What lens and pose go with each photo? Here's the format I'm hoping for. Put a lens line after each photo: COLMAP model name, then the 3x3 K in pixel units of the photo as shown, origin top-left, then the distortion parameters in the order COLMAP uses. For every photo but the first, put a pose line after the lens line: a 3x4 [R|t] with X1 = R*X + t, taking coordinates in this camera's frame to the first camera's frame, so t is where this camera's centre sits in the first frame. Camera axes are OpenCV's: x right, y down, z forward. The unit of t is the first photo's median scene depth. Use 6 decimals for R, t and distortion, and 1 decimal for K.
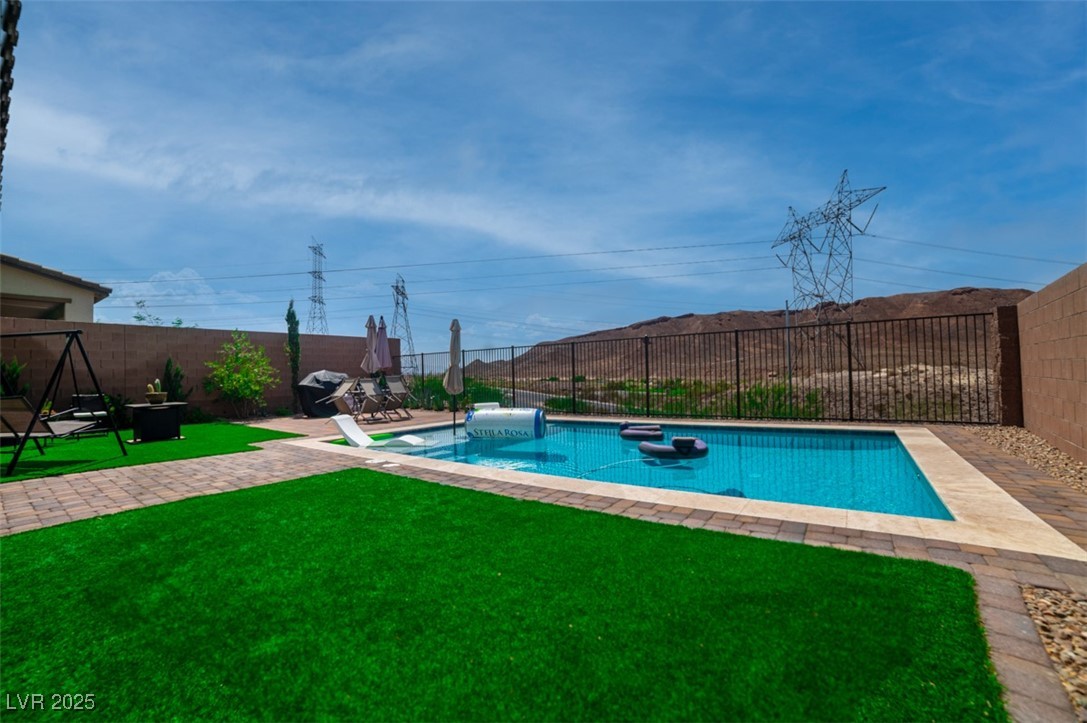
lens RADIAL K [[505.5, 0, 519.3], [0, 505.5, 351.6], [0, 0, 1]] dist [-0.109066, 0.037125]
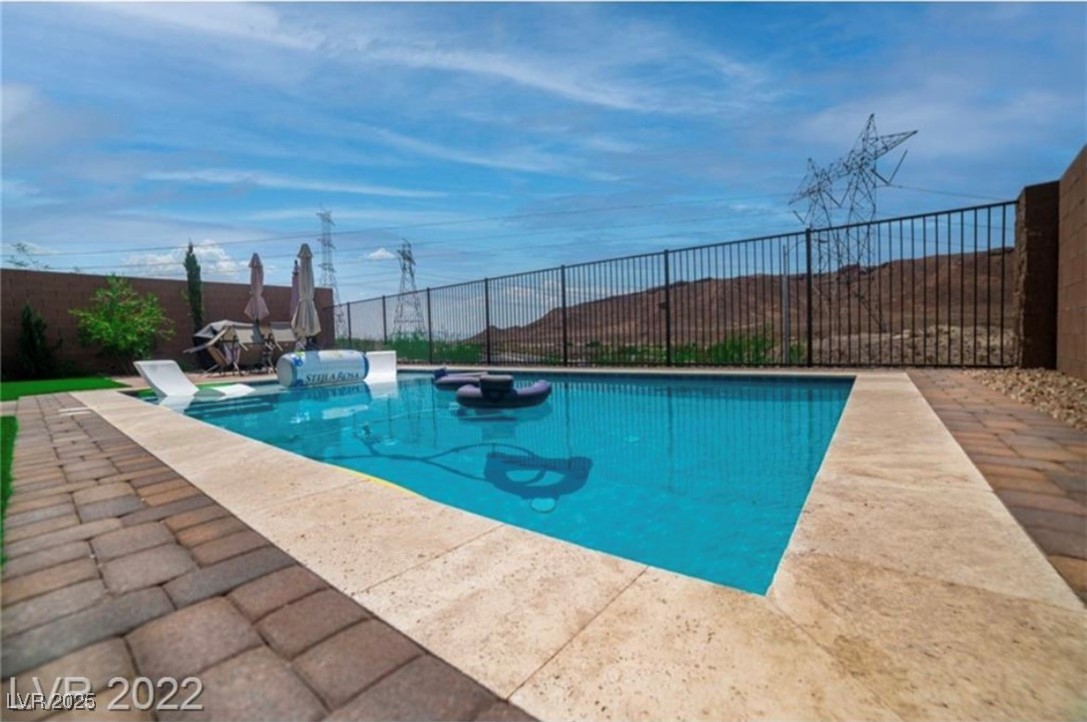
lens RADIAL K [[506.1, 0, 499.2], [0, 506.1, 357.9], [0, 0, 1]] dist [-0.095300, 0.030931]
pose [[0.998449, -0.006654, -0.055274, 0.175631], [0.011231, 0.996493, 0.082915, 0.043225], [0.054528, -0.083407, 0.995023, 0.157381]]
